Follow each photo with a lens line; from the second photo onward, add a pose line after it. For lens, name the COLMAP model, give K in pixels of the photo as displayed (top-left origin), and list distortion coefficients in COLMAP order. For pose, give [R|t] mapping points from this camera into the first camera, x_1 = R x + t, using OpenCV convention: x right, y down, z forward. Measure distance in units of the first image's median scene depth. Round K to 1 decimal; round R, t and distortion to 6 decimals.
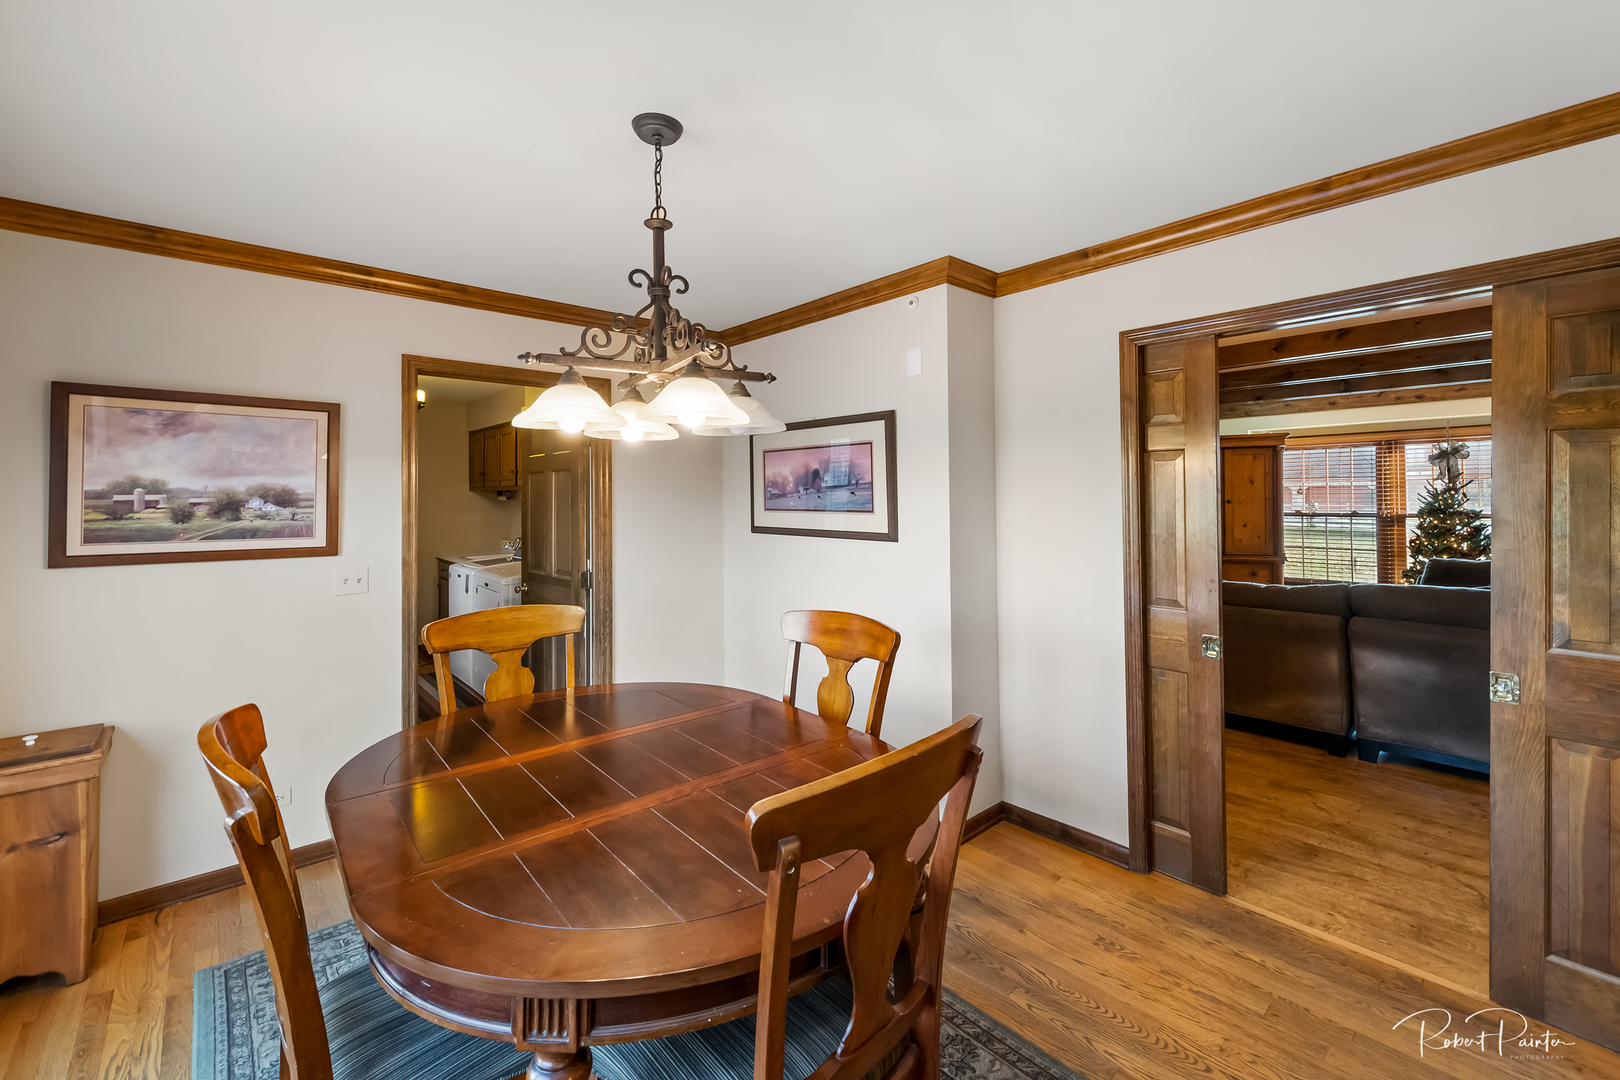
lens RADIAL K [[651.8, 0, 788.0], [0, 651.8, 481.1], [0, 0, 1]] dist [0.008663, -0.000267]
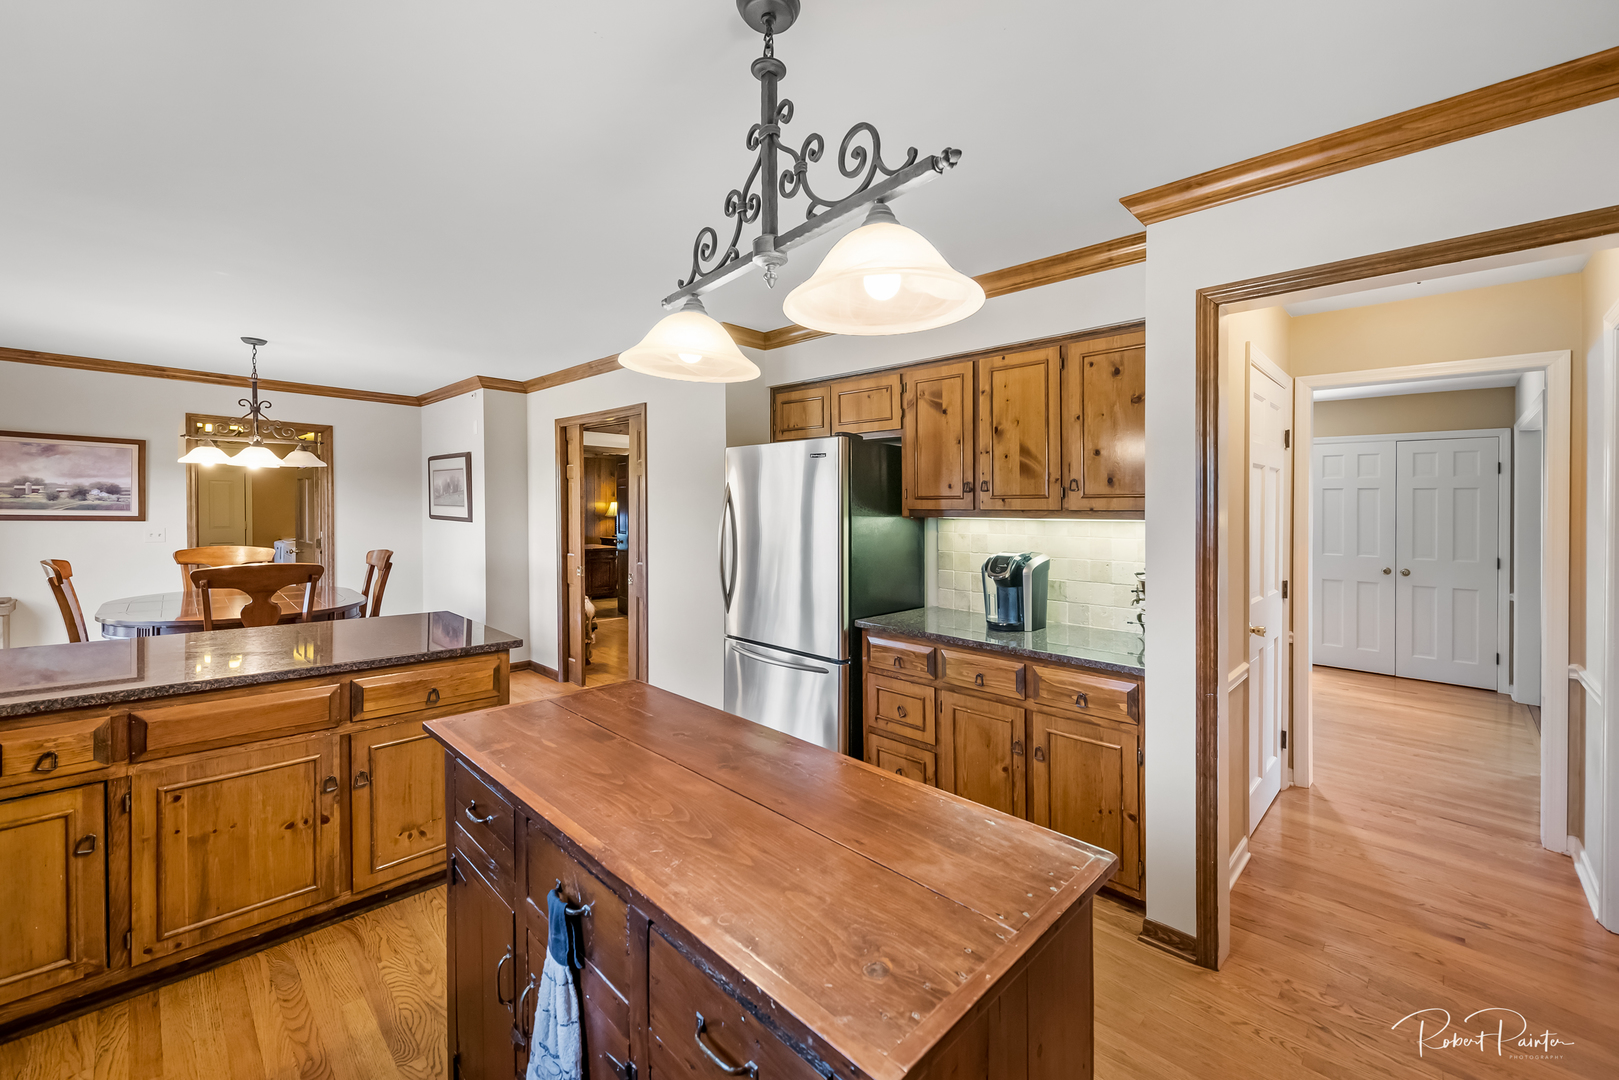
lens RADIAL K [[651.4, 0, 804.0], [0, 651.4, 514.8], [0, 0, 1]] dist [0.008663, -0.000267]
pose [[0.997388, 0.023539, 0.068281, 1.152753], [-0.025812, 0.999135, 0.032603, -0.015994], [-0.067455, -0.034280, 0.997133, -1.087634]]
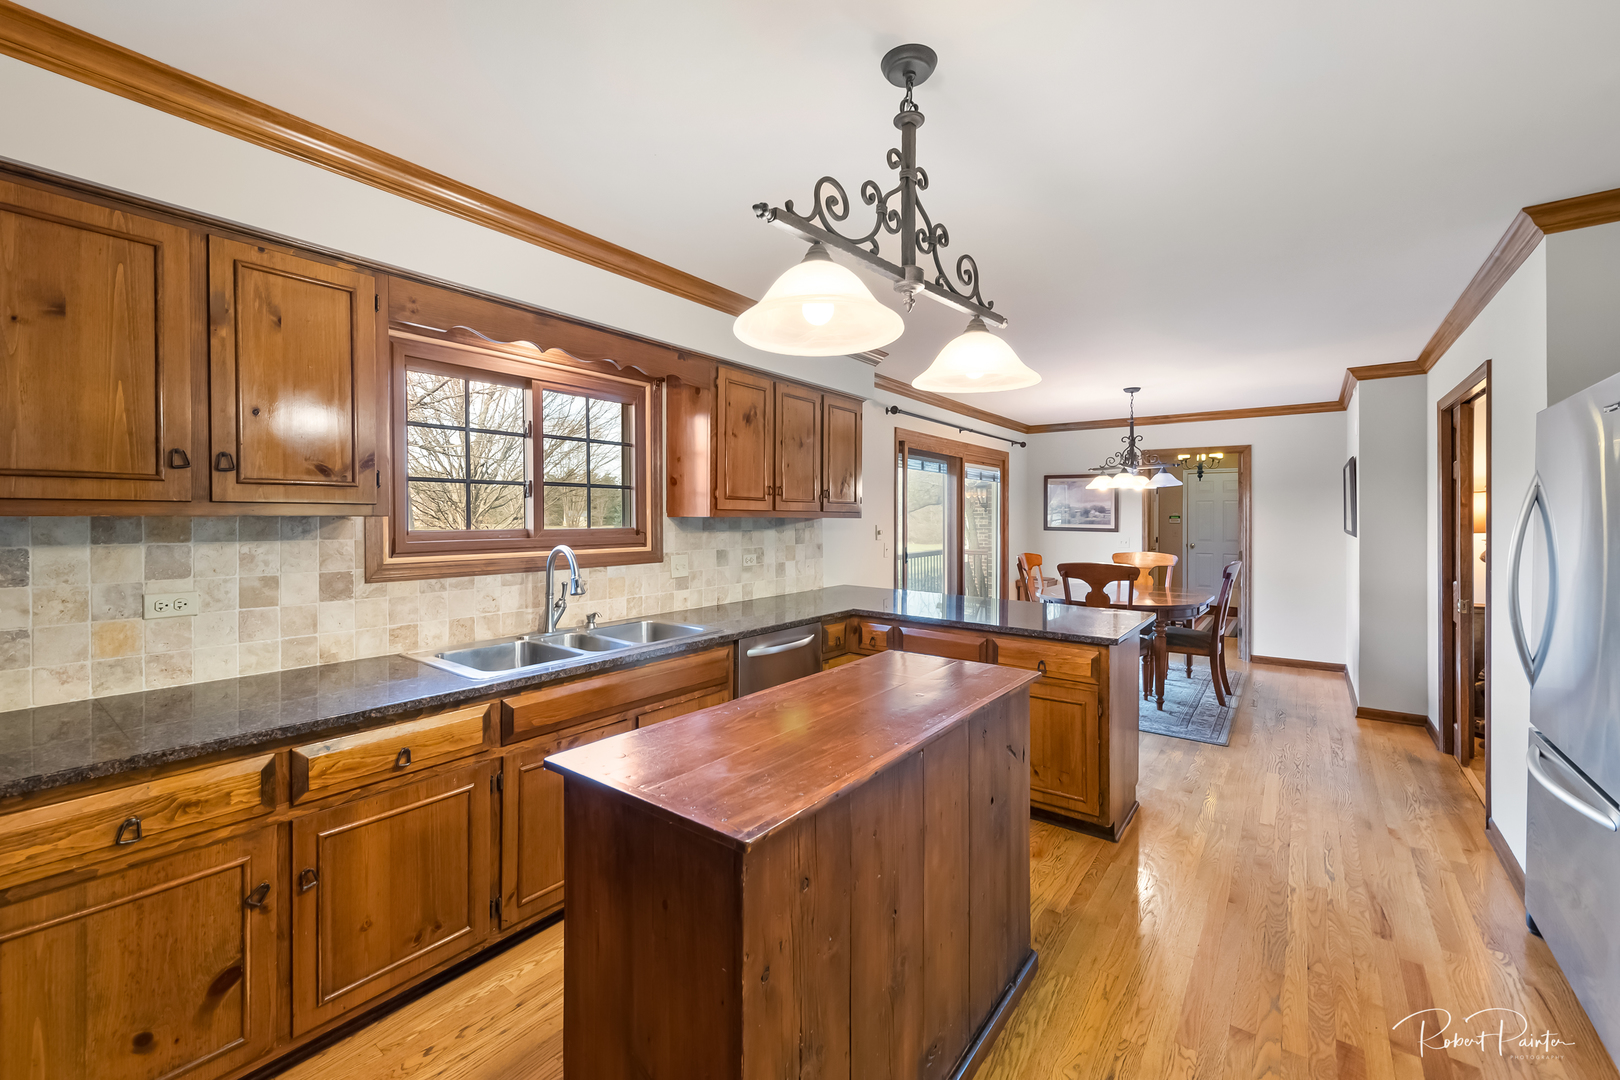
lens RADIAL K [[651.8, 0, 814.8], [0, 651.8, 529.9], [0, 0, 1]] dist [0.008663, -0.000267]
pose [[0.200707, 0.027988, -0.979251, 1.742855], [0.019052, 0.999291, 0.032466, -0.001827], [0.979466, -0.025173, 0.200031, -0.757961]]
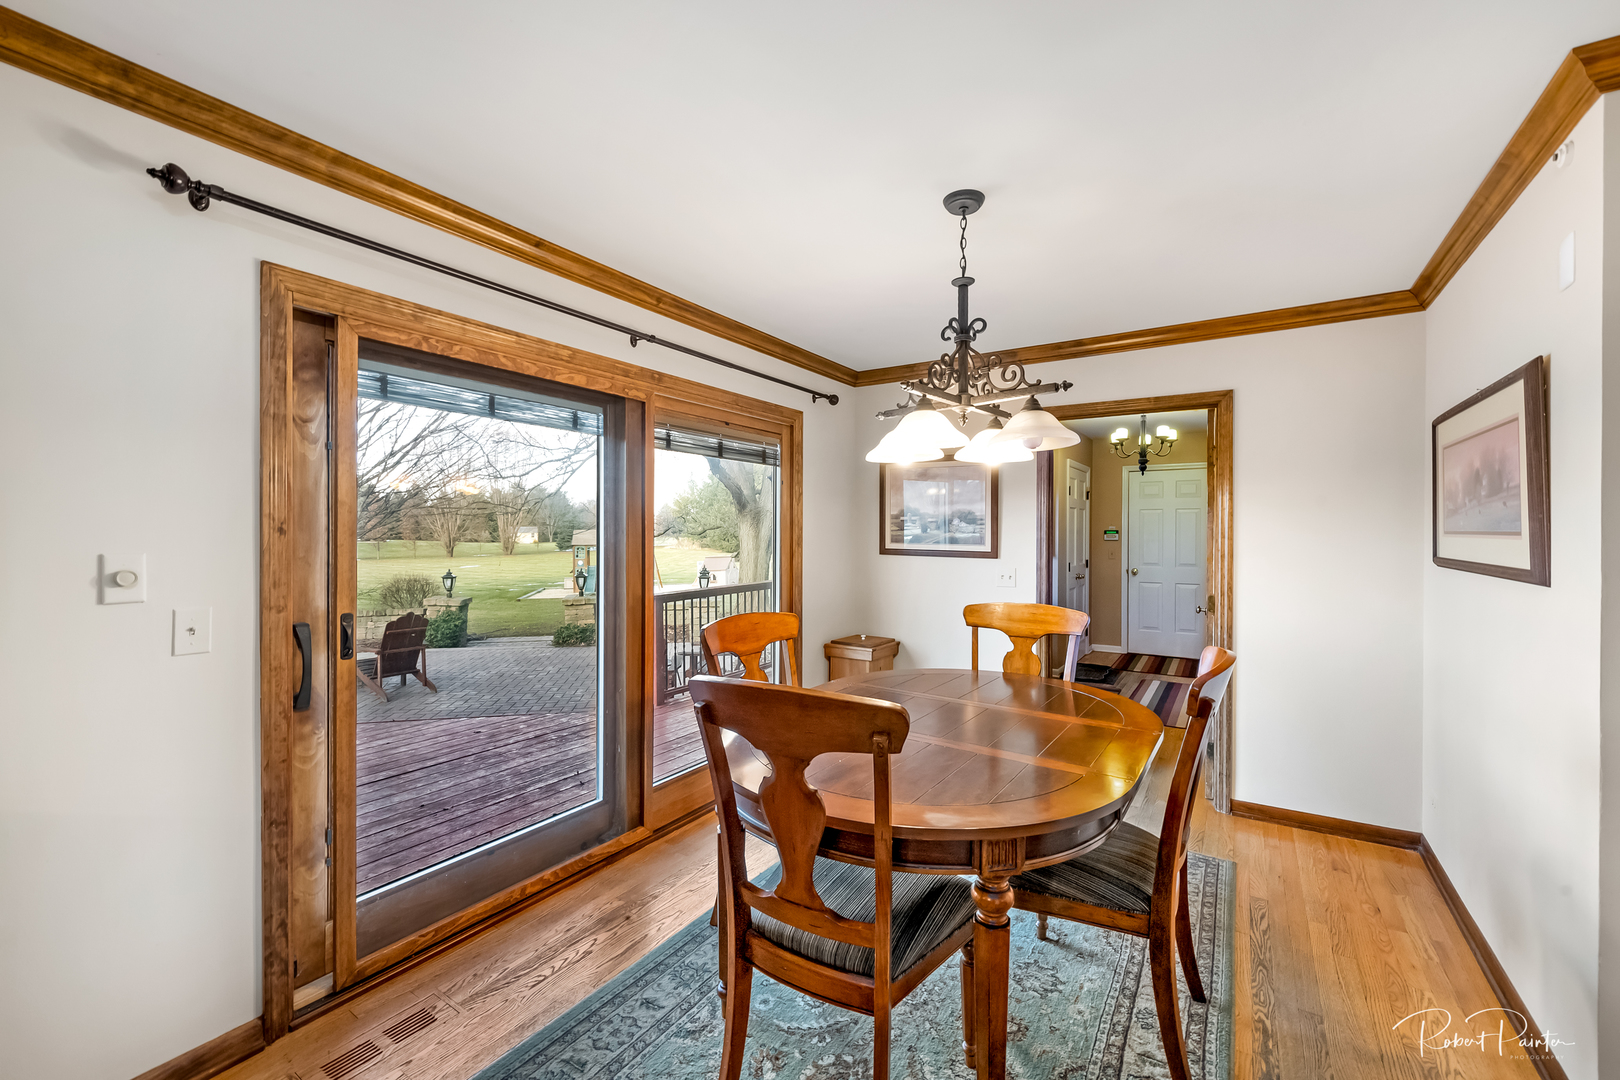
lens RADIAL K [[651.8, 0, 843.8], [0, 651.8, 547.0], [0, 0, 1]] dist [0.008663, -0.000267]
pose [[0.287904, 0.029829, -0.957195, 0.621761], [0.016963, 0.999199, 0.036240, 0.033501], [0.957509, -0.026671, 0.287167, 0.294752]]
